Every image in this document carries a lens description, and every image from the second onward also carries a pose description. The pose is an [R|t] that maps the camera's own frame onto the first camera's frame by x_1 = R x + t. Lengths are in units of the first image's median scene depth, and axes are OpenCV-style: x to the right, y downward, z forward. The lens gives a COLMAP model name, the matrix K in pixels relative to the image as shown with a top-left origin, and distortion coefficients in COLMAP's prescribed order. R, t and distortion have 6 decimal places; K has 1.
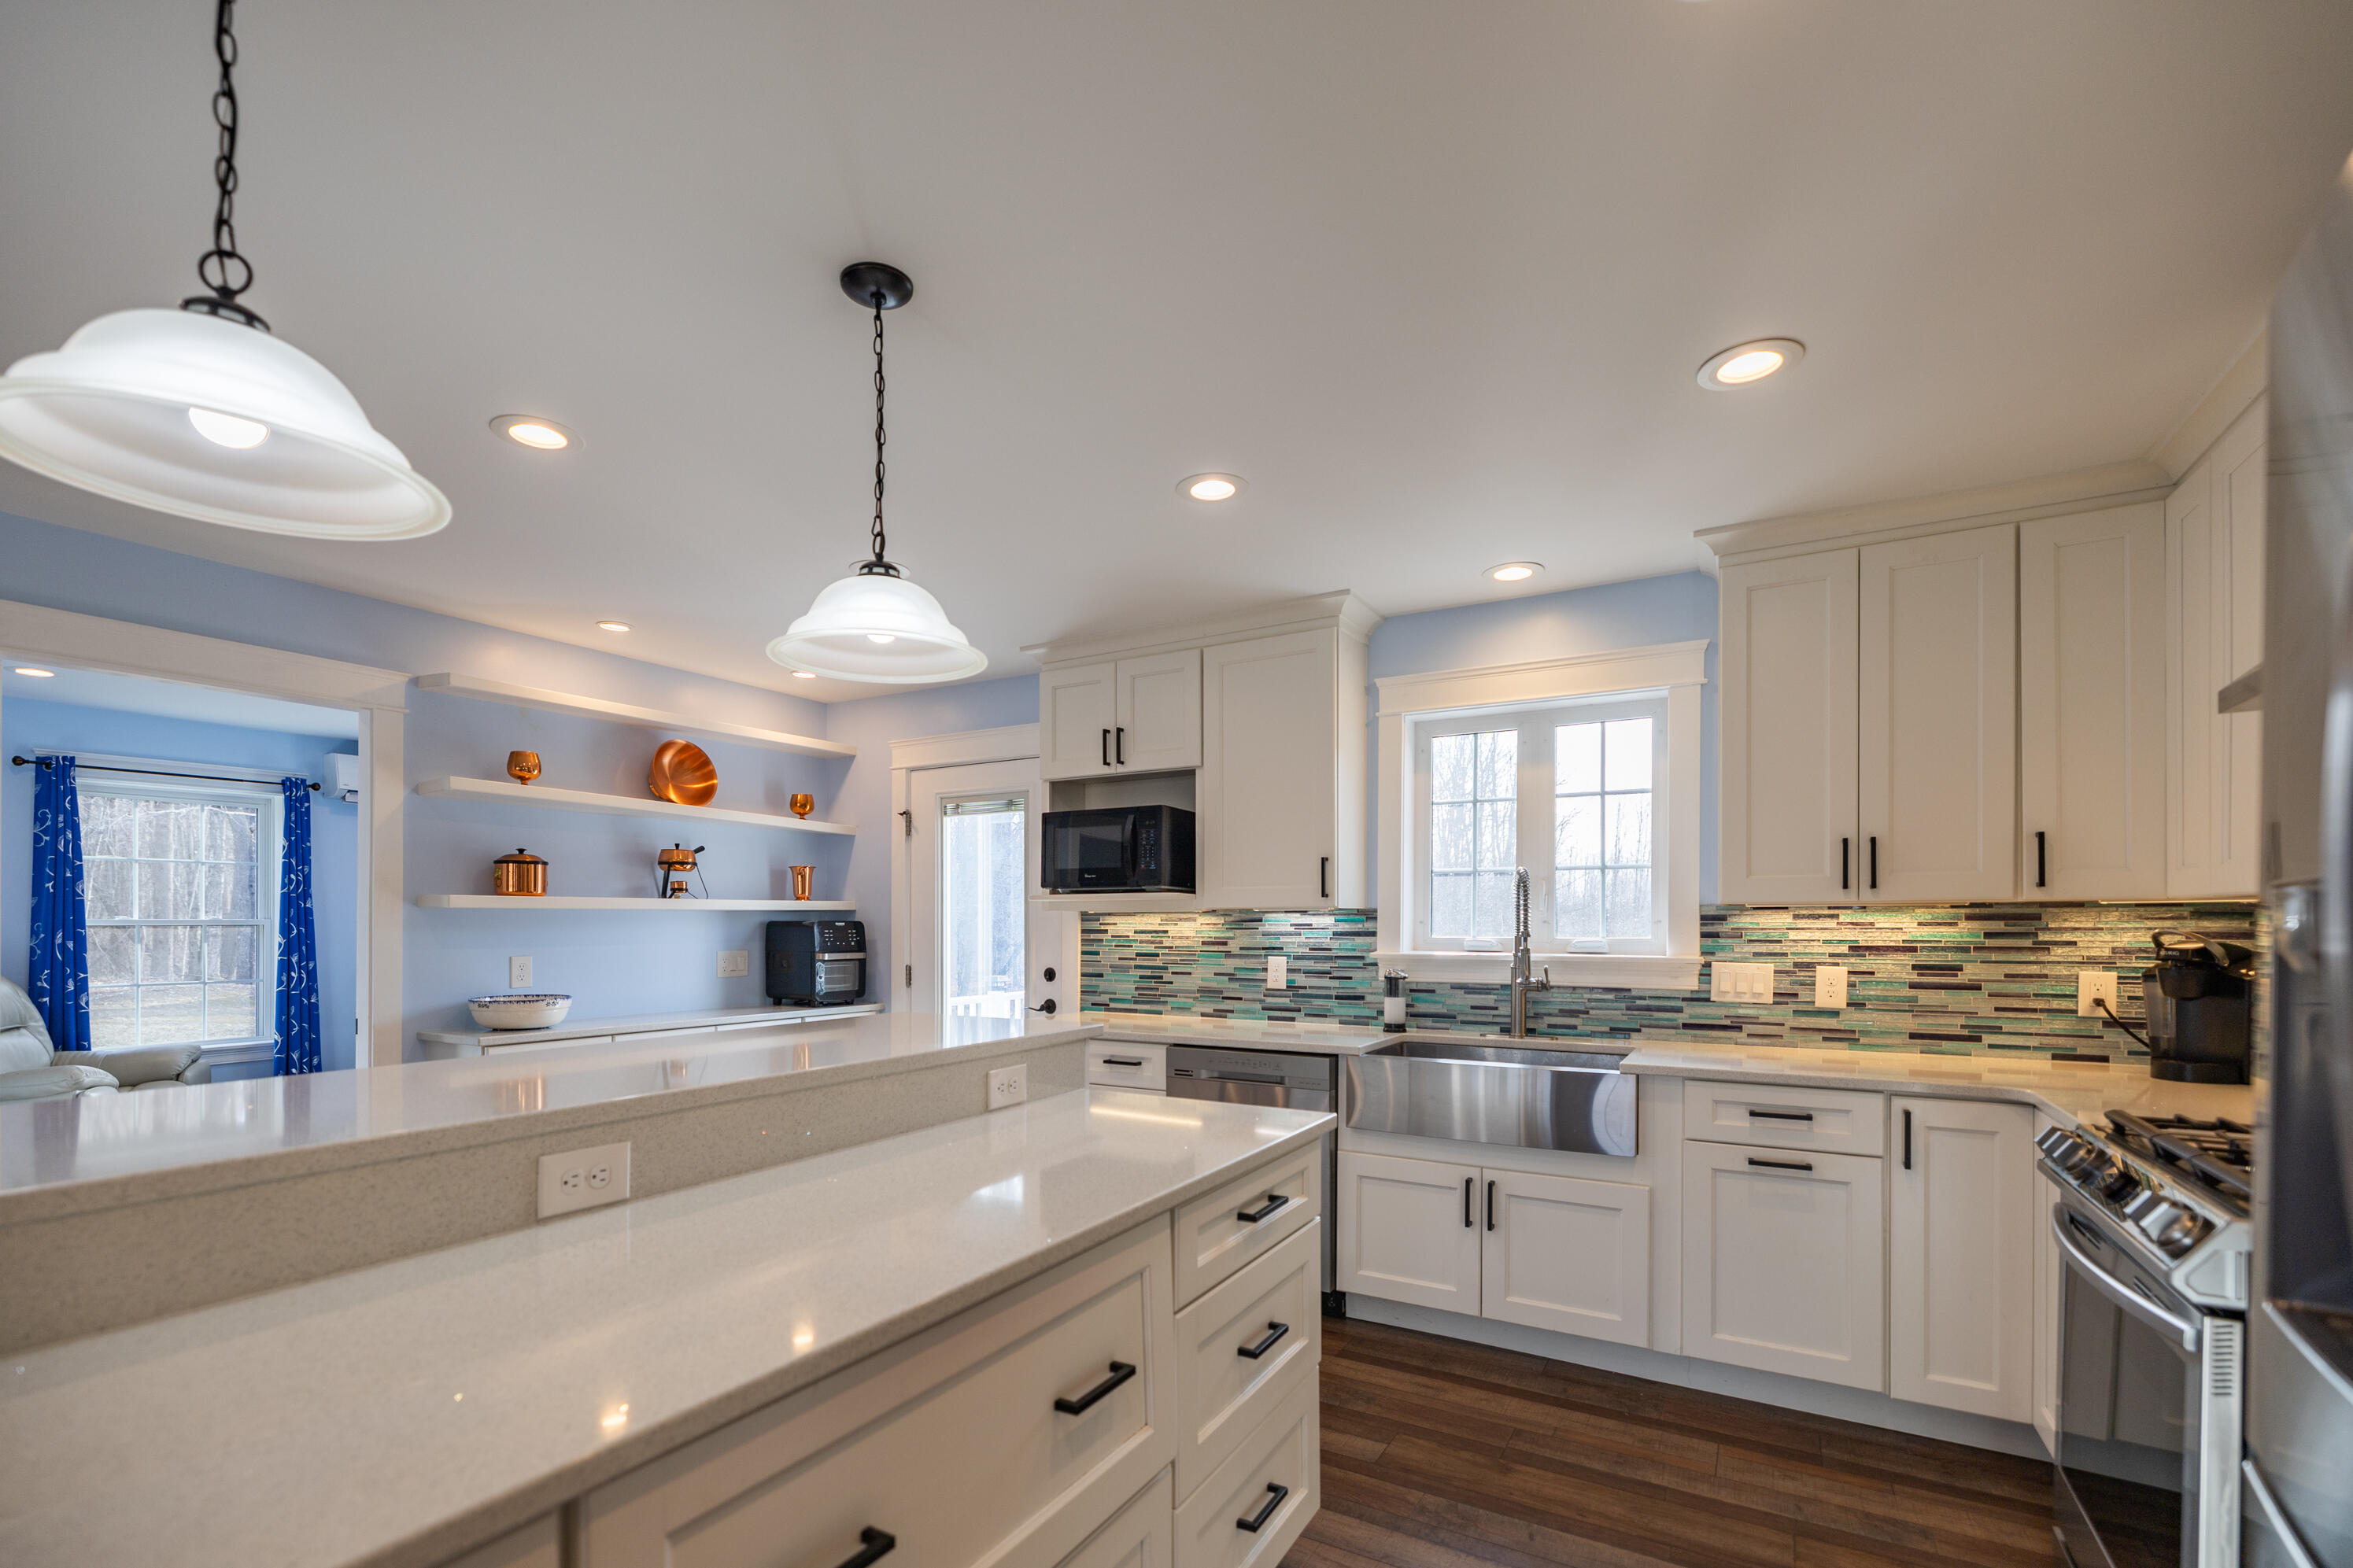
lens RADIAL K [[1037.2, 0, 1156.0], [0, 1037.2, 926.4], [0, 0, 1]] dist [0.000166, -0.000373]
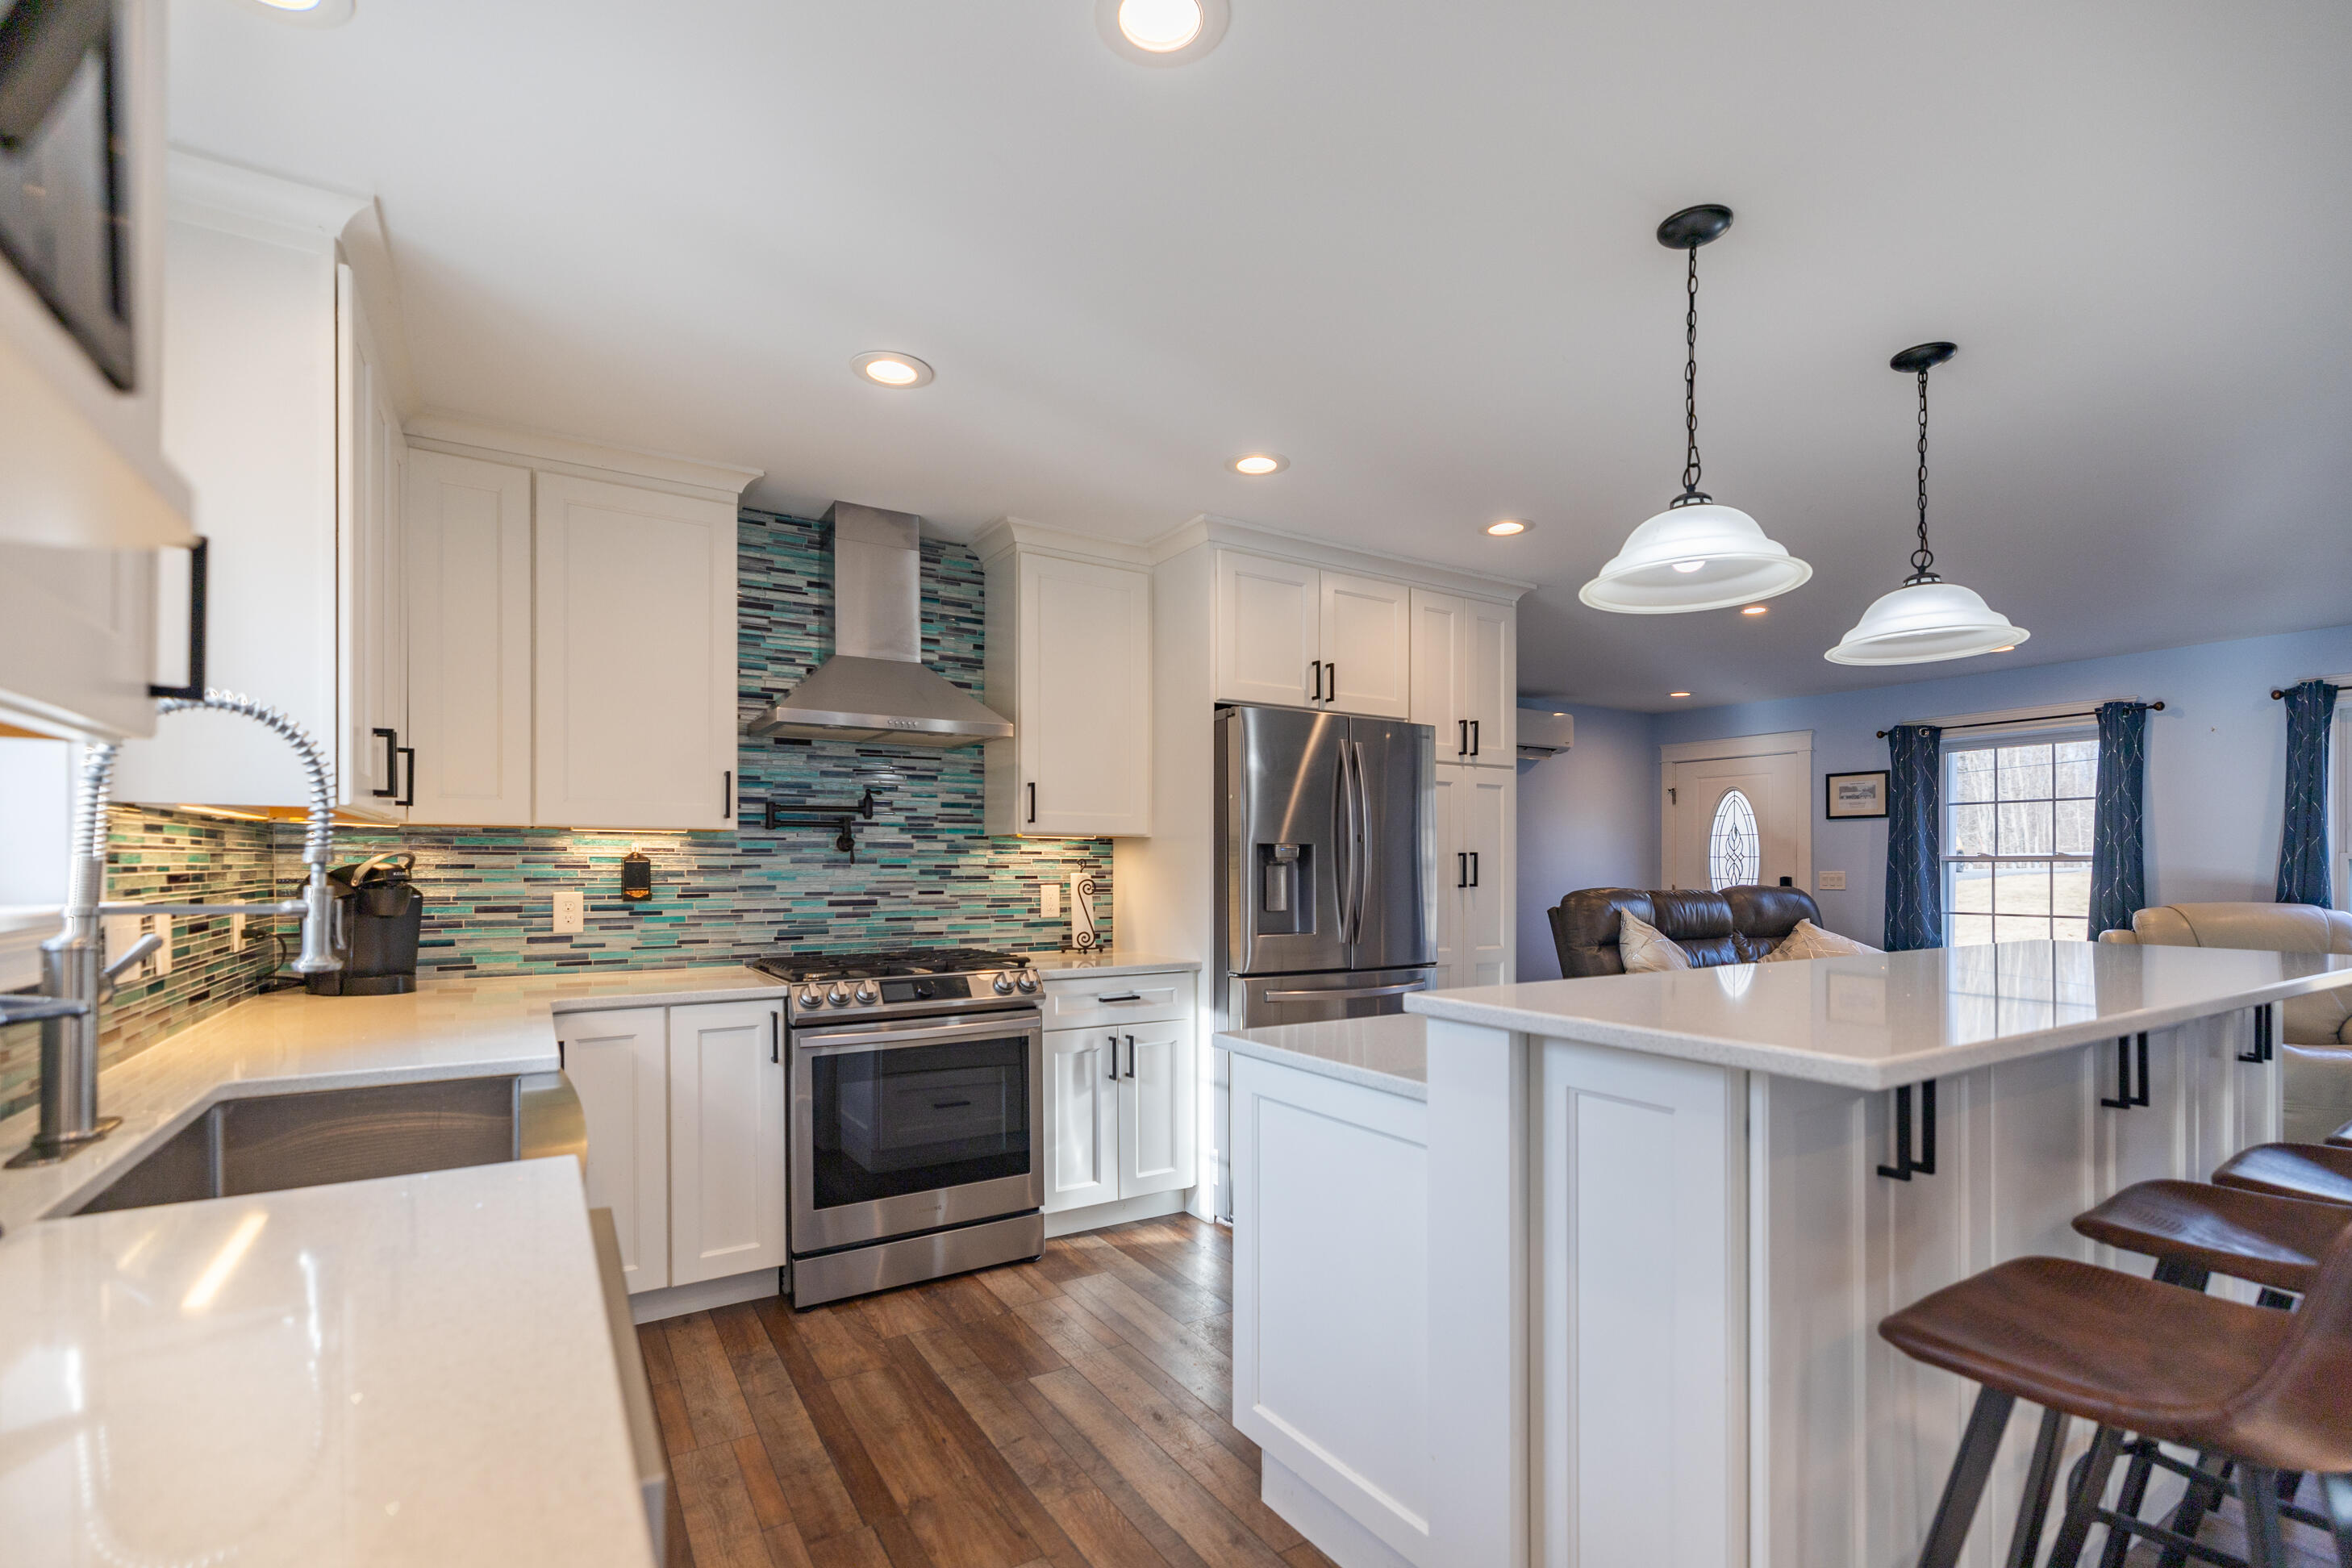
lens RADIAL K [[1038.7, 0, 1155.3], [0, 1038.7, 869.3], [0, 0, 1]] dist [-0.003128, 0.000026]
pose [[-0.883314, -0.004349, 0.468762, -0.131641], [-0.001578, 0.999979, 0.006304, 0.008157], [-0.468779, 0.004828, -0.883302, 1.005359]]
